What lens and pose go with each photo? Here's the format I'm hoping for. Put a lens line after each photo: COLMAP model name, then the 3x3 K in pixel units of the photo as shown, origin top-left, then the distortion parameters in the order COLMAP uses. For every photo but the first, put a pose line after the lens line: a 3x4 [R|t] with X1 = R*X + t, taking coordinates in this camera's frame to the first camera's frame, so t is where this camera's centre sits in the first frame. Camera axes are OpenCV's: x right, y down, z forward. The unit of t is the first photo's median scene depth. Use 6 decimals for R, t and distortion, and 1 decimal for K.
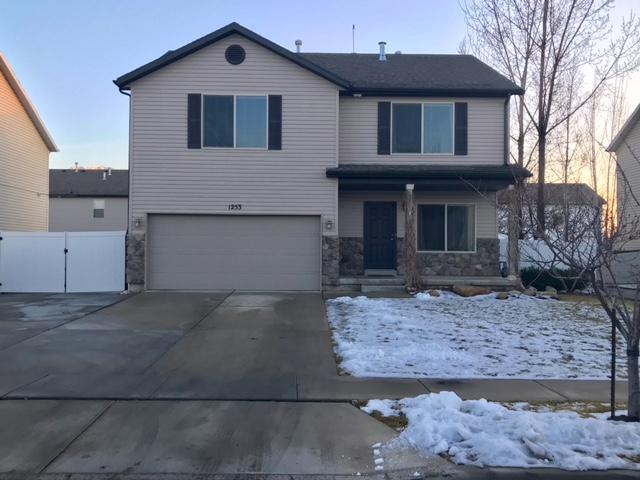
lens RADIAL K [[617.6, 0, 320.0], [0, 617.6, 240.0], [0, 0, 1]] dist [0.084538, -0.010813]
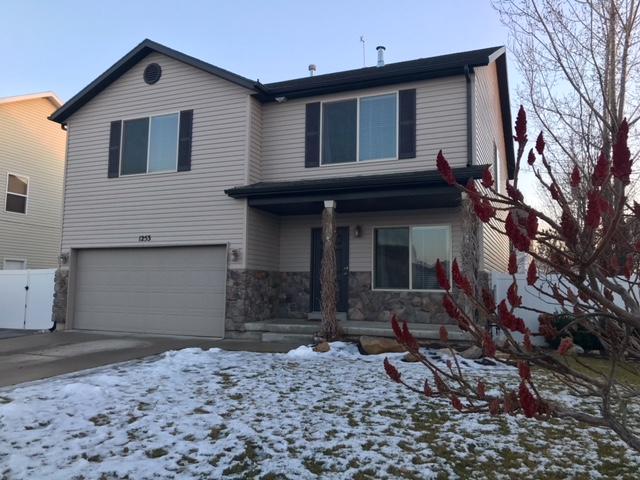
lens RADIAL K [[529.5, 0, 320.0], [0, 529.5, 240.0], [0, 0, 1]] dist [0.039082, -0.051850]
pose [[0.912401, -0.035552, -0.407750, 0.401575], [0.001315, 0.996470, -0.083940, 0.013393], [0.409295, 0.076051, 0.909227, 0.405247]]
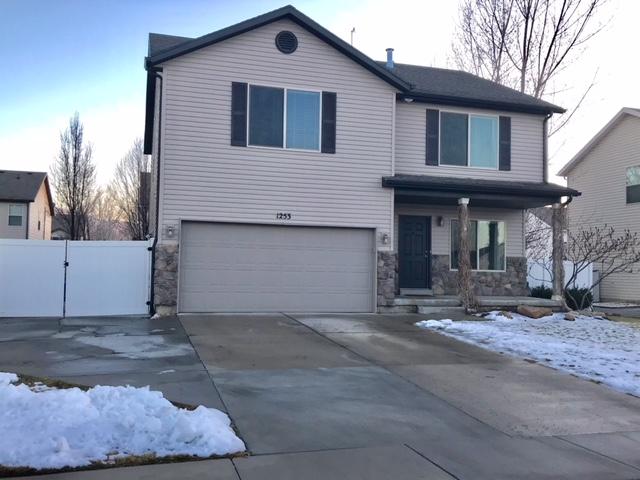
lens RADIAL K [[617.6, 0, 320.0], [0, 617.6, 240.0], [0, 0, 1]] dist [0.084538, -0.010813]
pose [[0.964283, 0.024292, 0.263757, -0.314333], [-0.017721, 0.999471, -0.027263, 0.002787], [-0.264280, 0.021615, 0.964204, 0.151092]]
